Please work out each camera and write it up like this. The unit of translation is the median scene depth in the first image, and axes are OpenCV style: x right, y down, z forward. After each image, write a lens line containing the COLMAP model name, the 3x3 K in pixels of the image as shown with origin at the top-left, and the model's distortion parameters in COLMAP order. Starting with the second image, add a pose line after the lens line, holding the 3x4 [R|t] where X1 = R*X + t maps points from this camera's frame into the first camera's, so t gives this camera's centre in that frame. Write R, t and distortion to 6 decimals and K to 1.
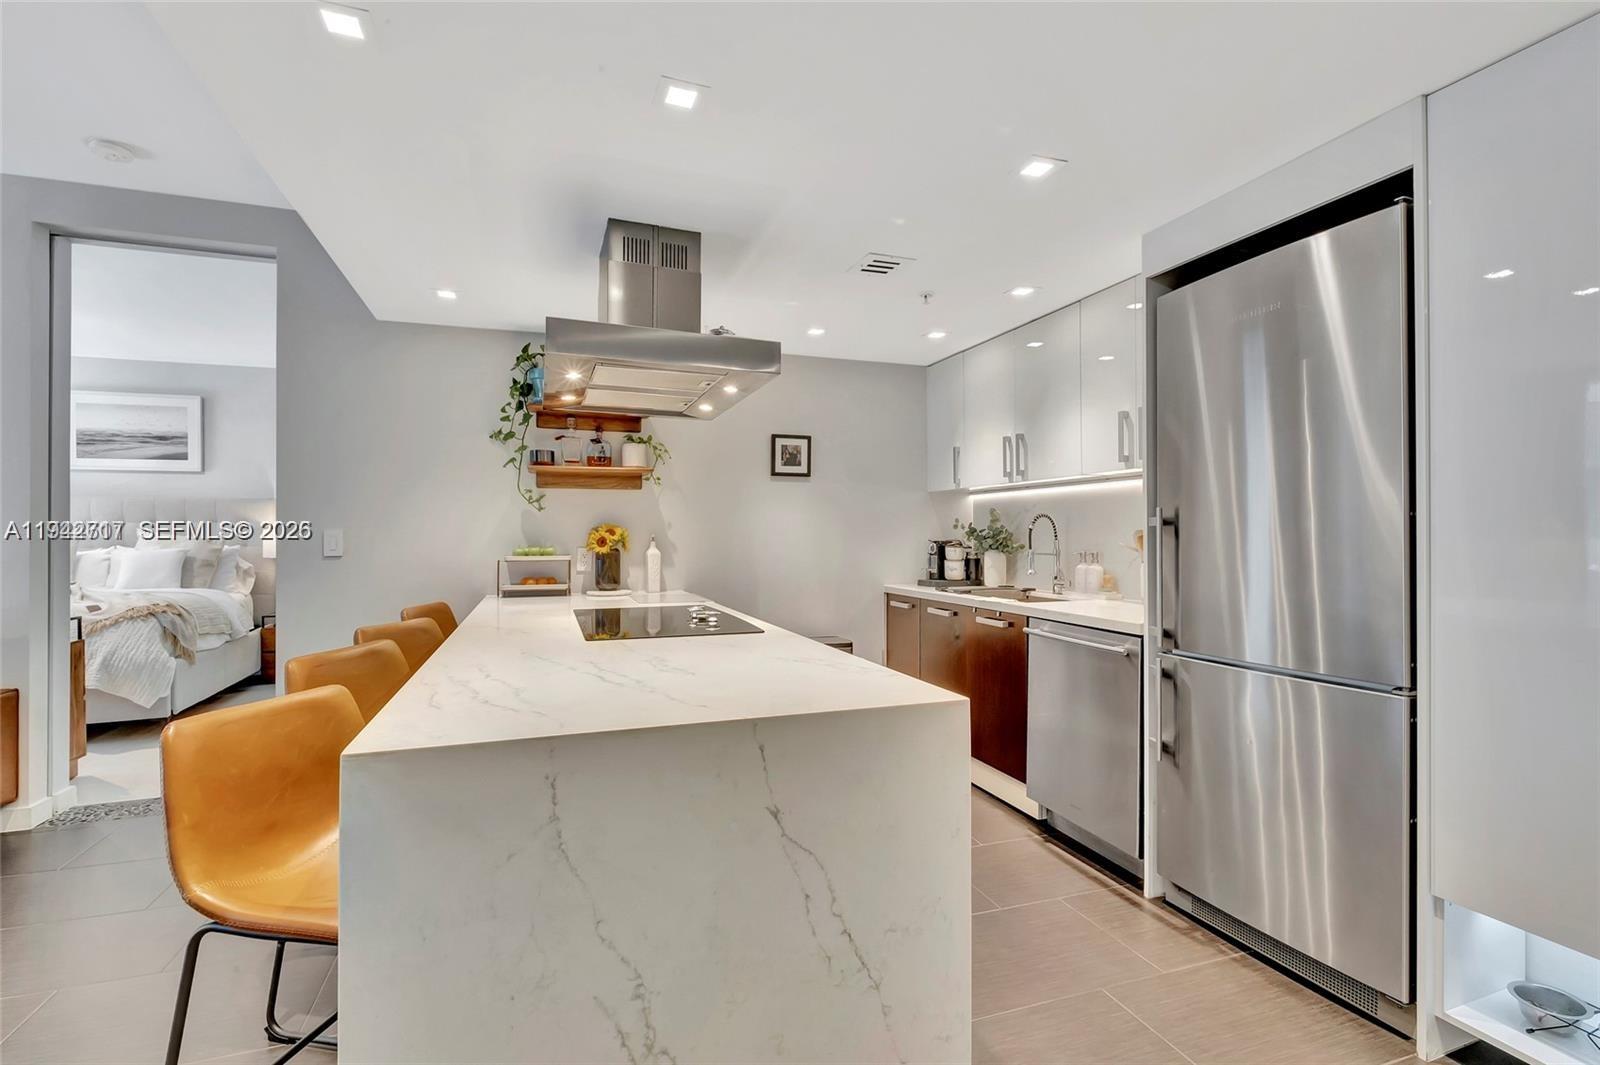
lens RADIAL K [[733.5, 0, 786.5], [0, 733.5, 523.7], [0, 0, 1]] dist [0.003493, -0.000300]
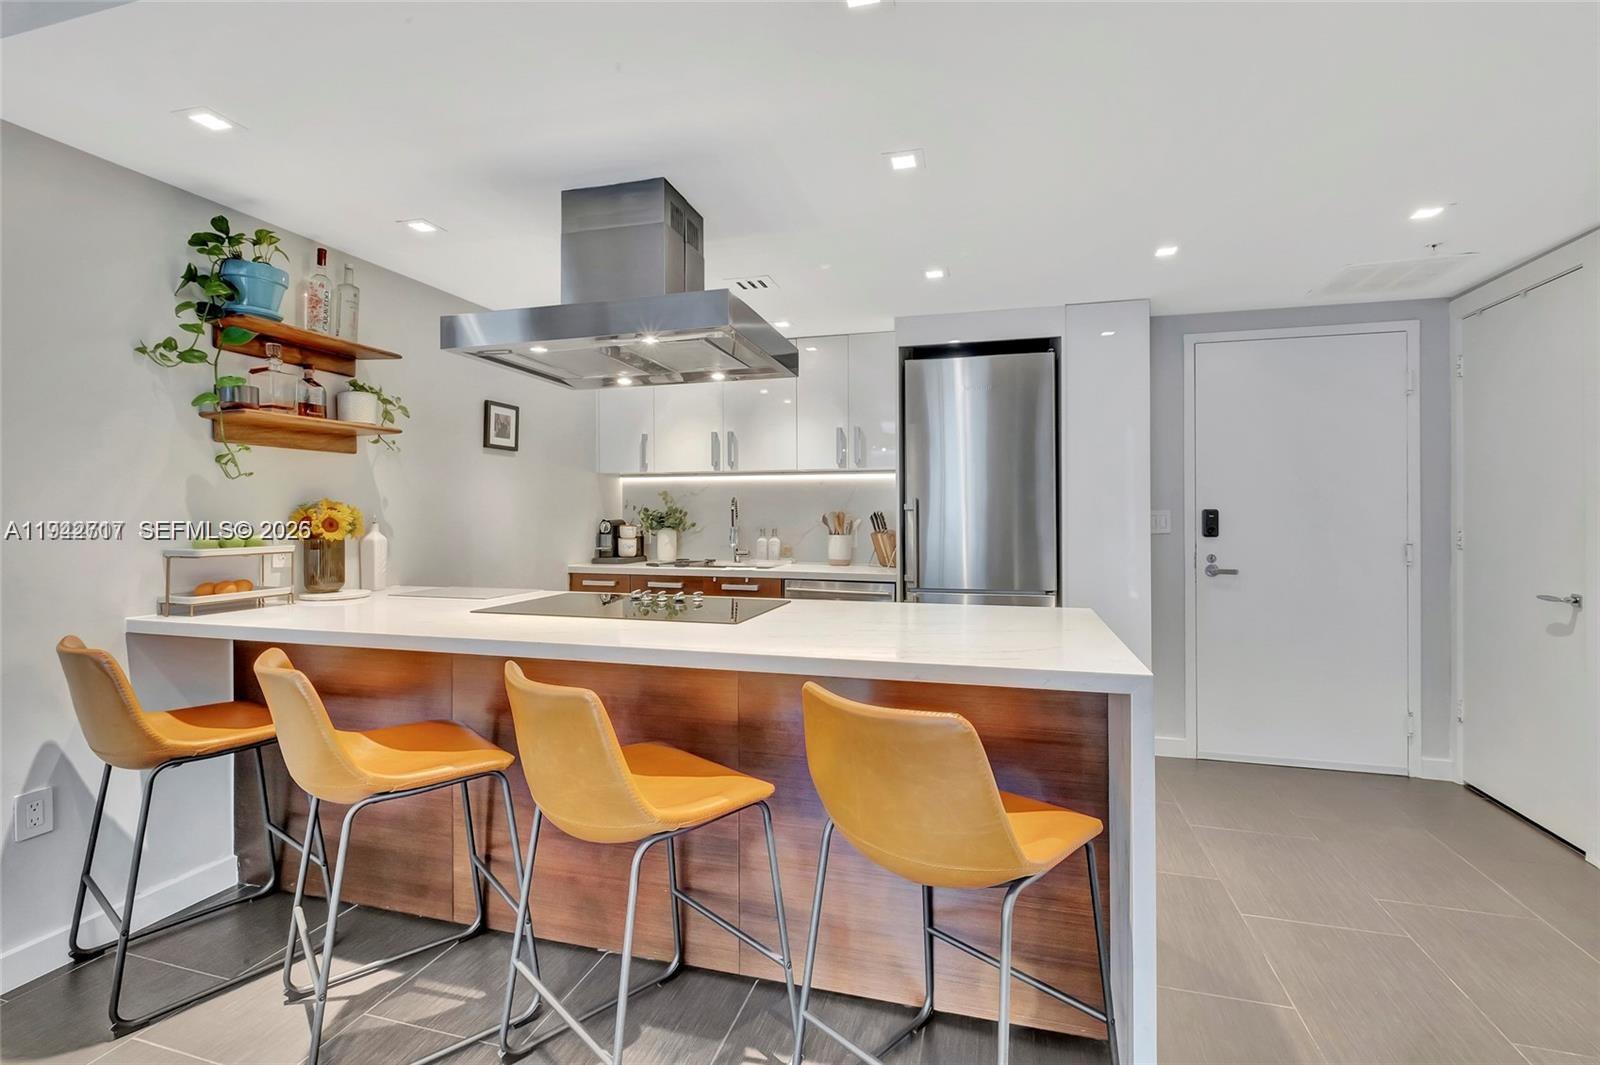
lens RADIAL K [[733.5, 0, 801.6], [0, 733.5, 502.5], [0, 0, 1]] dist [0.003493, -0.000300]
pose [[0.555306, 0.013471, 0.831537, -0.566680], [-0.014394, 0.999875, -0.006586, 0.001129], [-0.831521, -0.008311, 0.555431, 0.206662]]
